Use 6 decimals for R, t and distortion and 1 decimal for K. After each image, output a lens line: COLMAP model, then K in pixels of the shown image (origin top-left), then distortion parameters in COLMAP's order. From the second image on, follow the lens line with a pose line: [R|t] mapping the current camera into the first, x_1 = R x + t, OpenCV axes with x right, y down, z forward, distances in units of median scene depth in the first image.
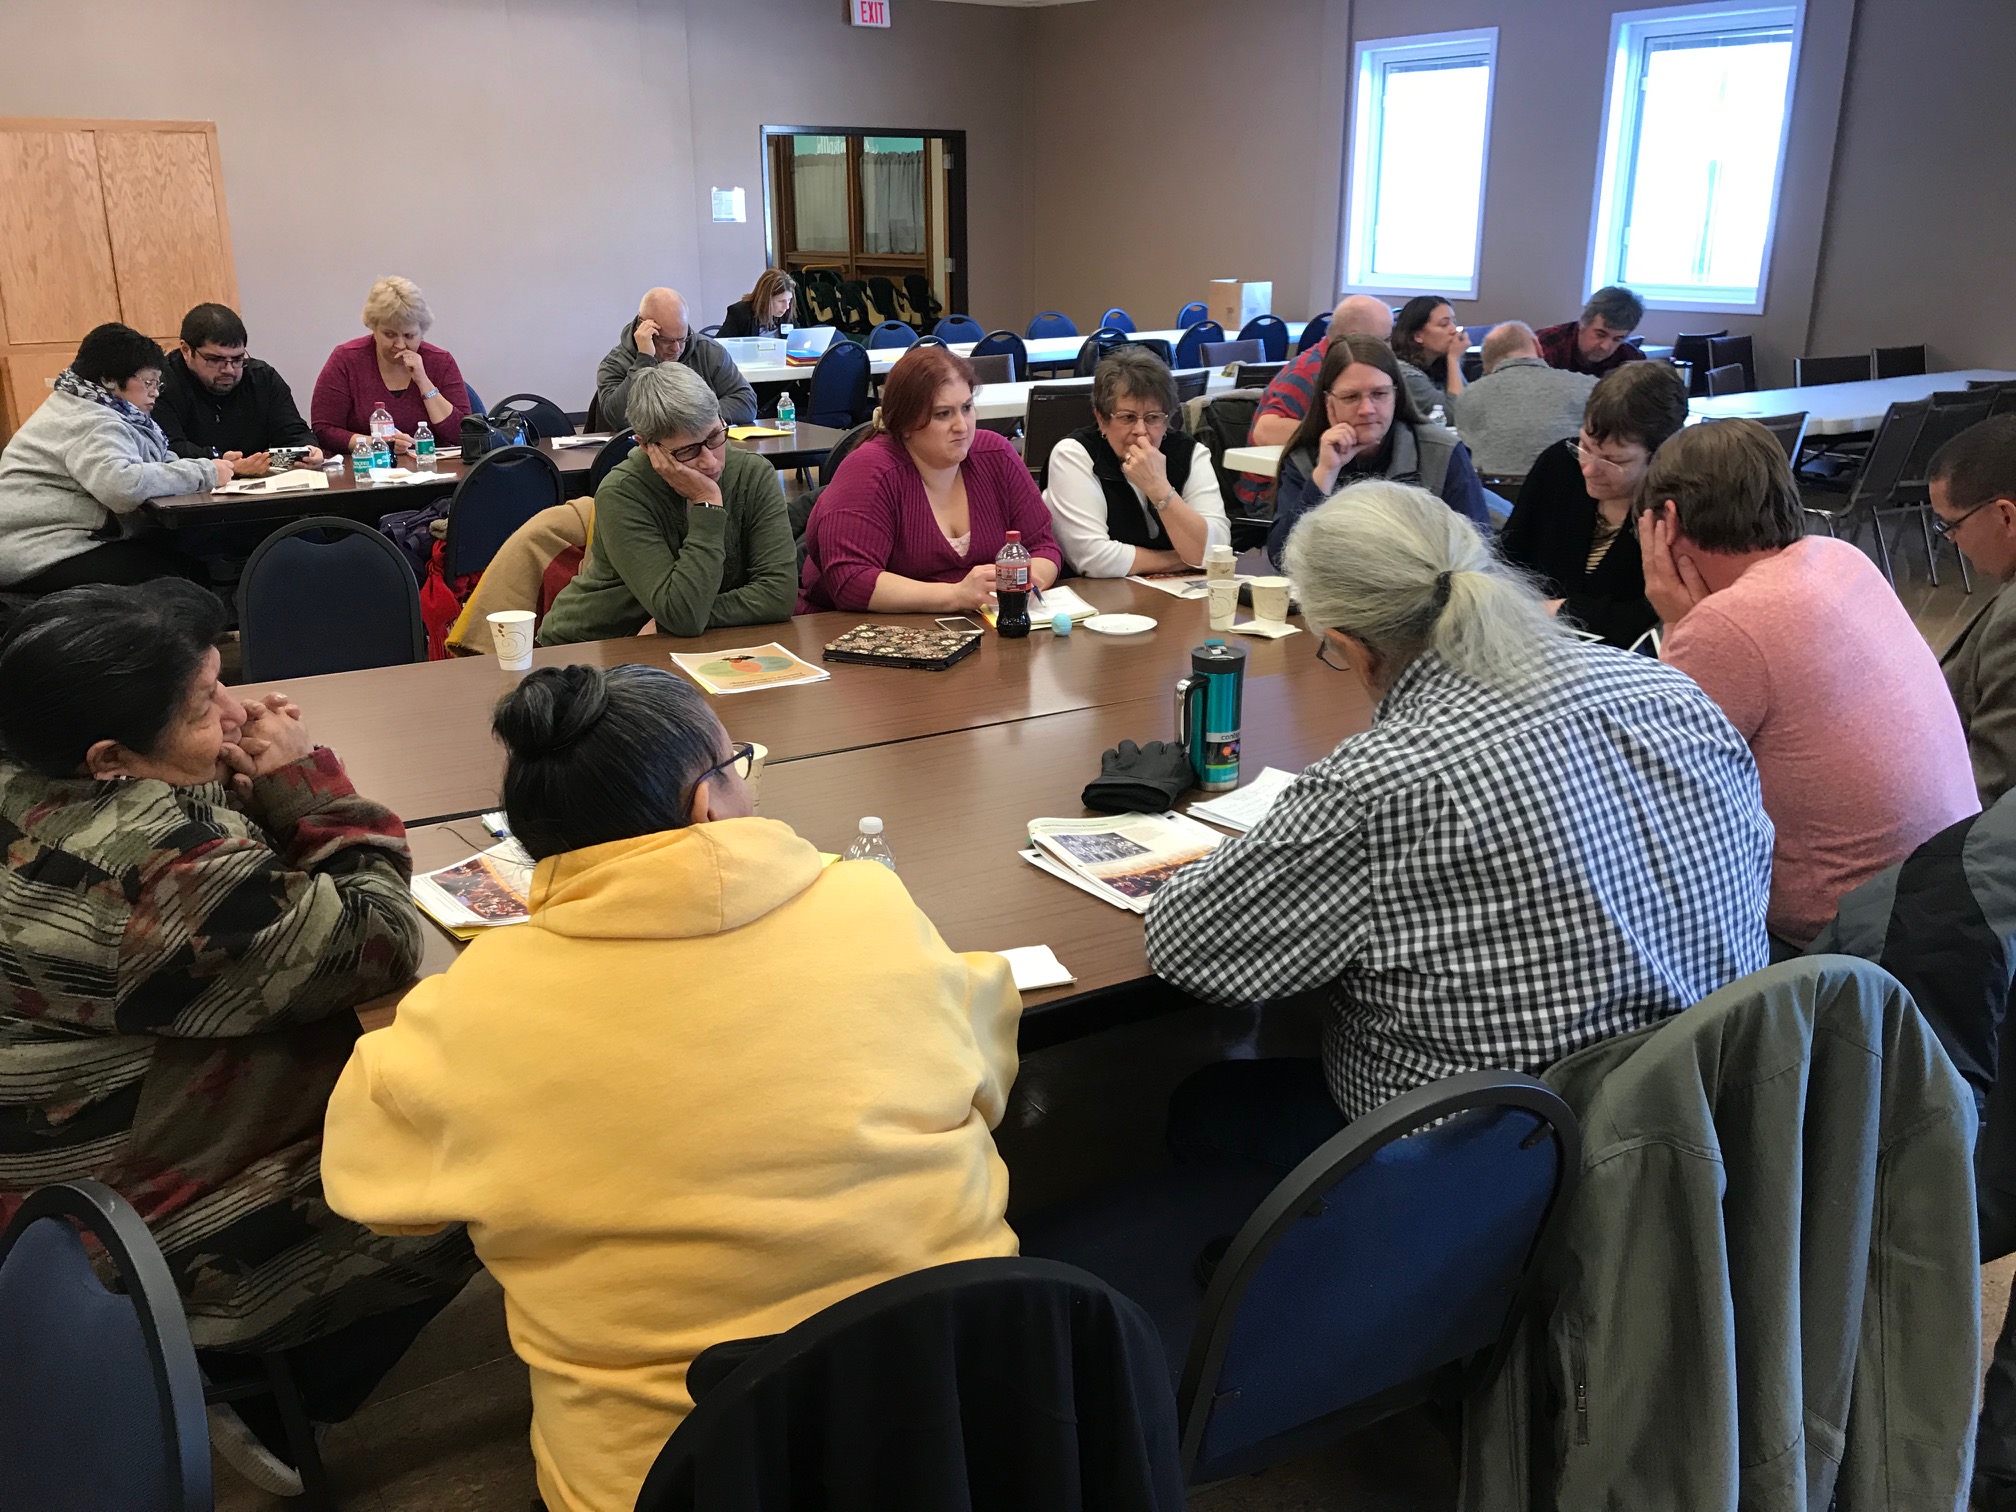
lens RADIAL K [[1625.4, 0, 1008.0], [0, 1625.4, 756.0], [0, 0, 1]] dist [-0.043073, 0.001482]
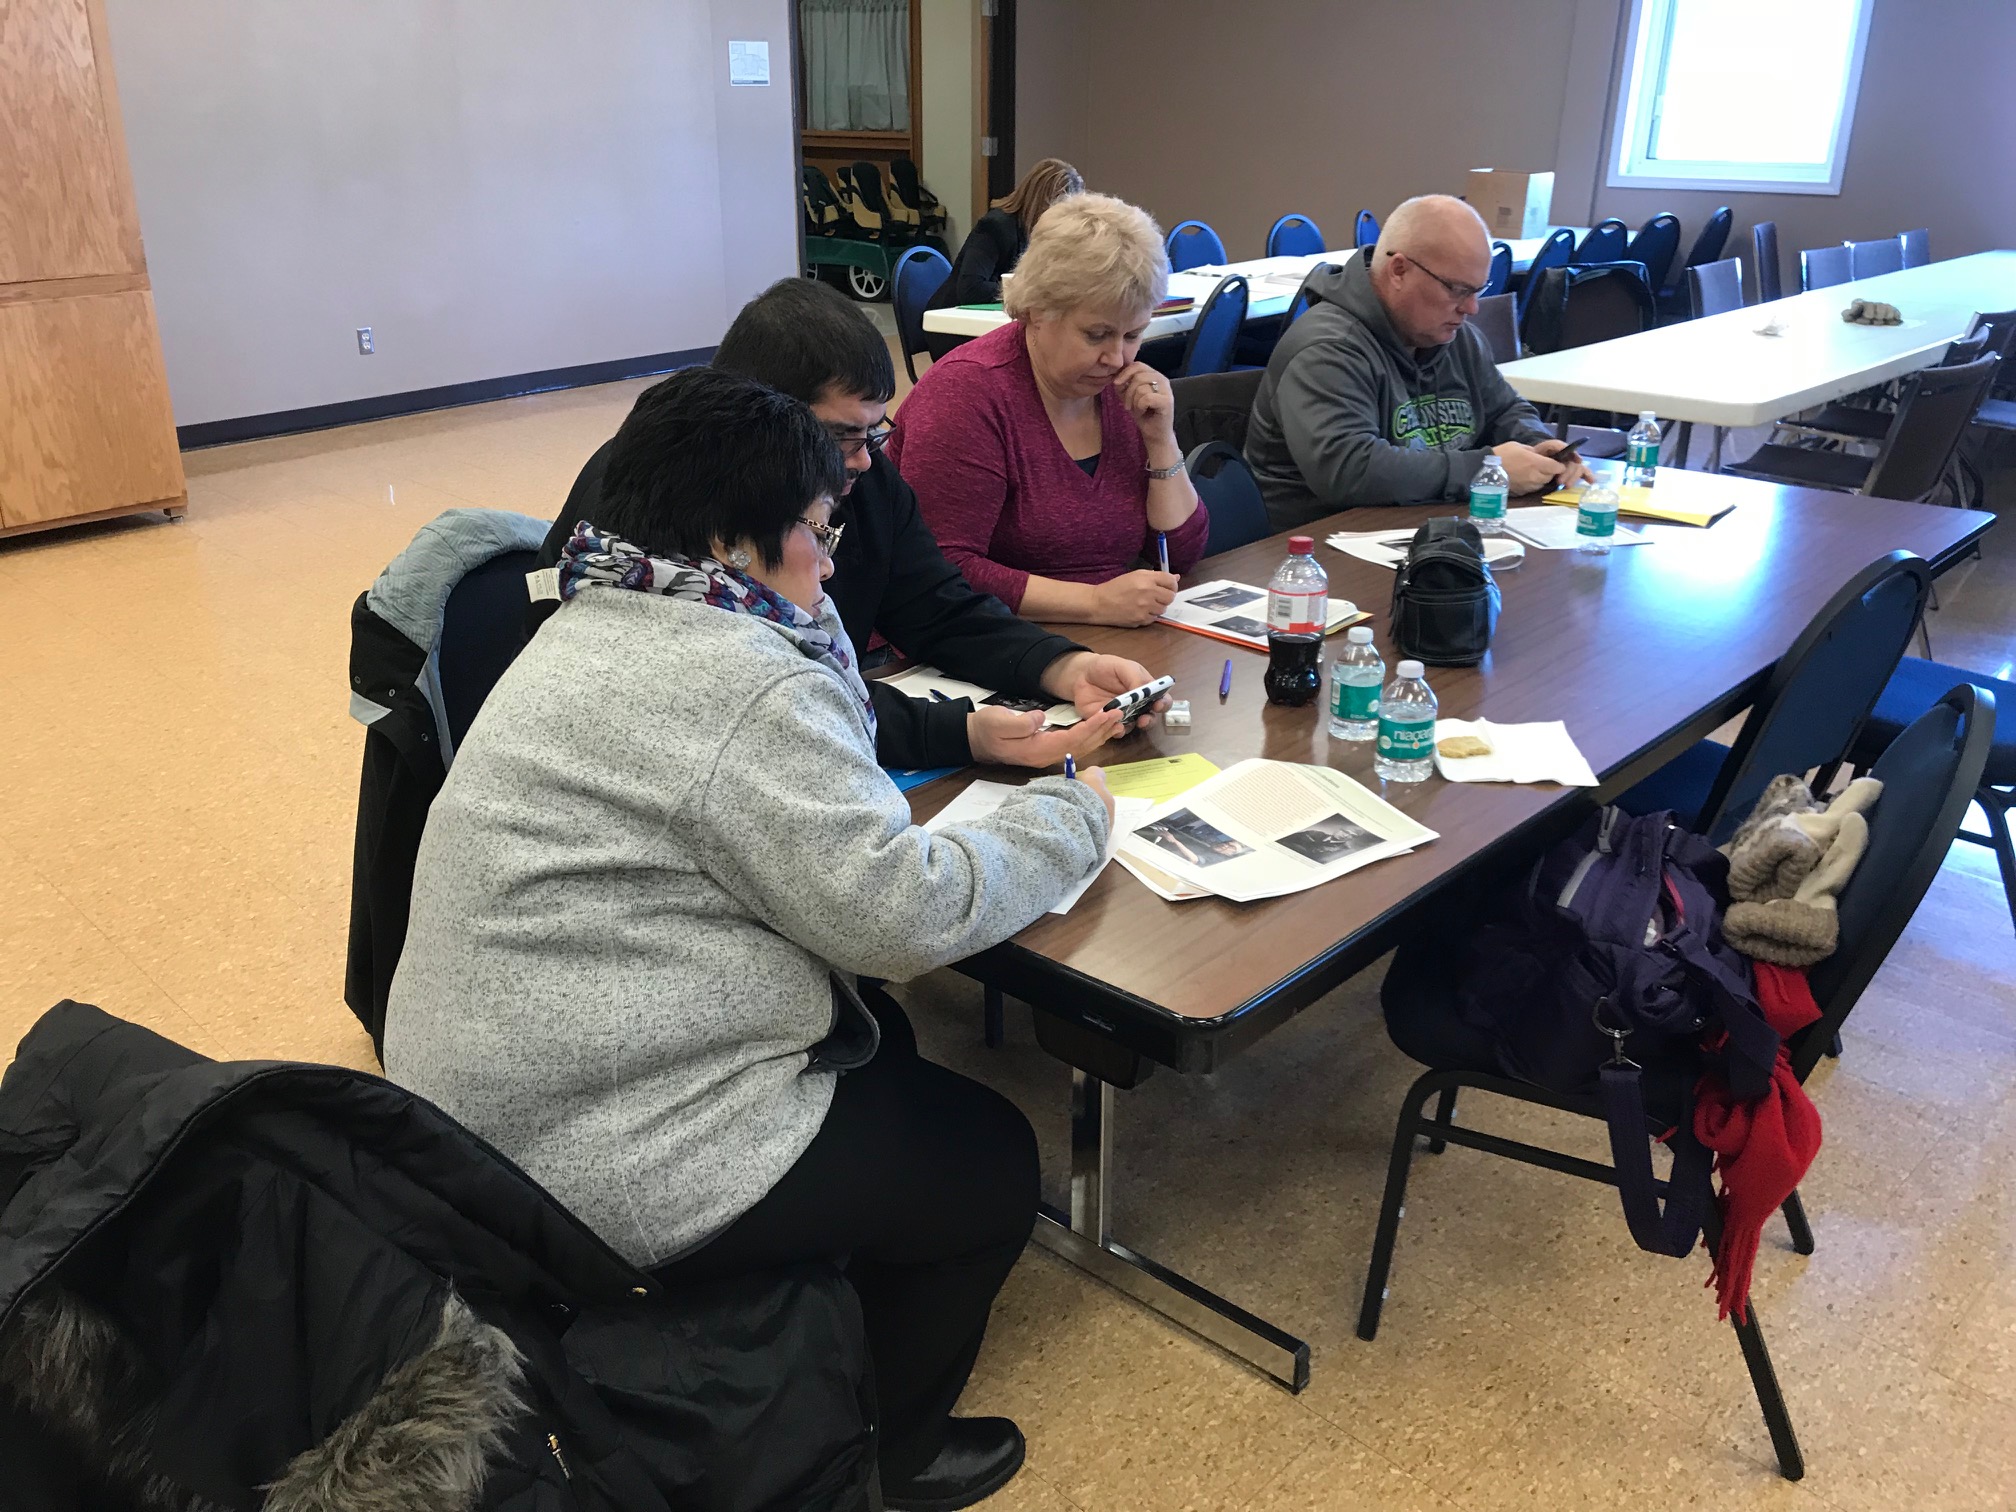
lens RADIAL K [[1668.1, 0, 1008.0], [0, 1668.1, 756.0], [0, 0, 1]] dist [-0.032878, 0.005141]
pose [[0.979652, -0.071856, 0.187399, -0.311839], [0.060168, 0.995914, 0.067336, -0.114558], [-0.191472, -0.054691, 0.979973, 0.357733]]
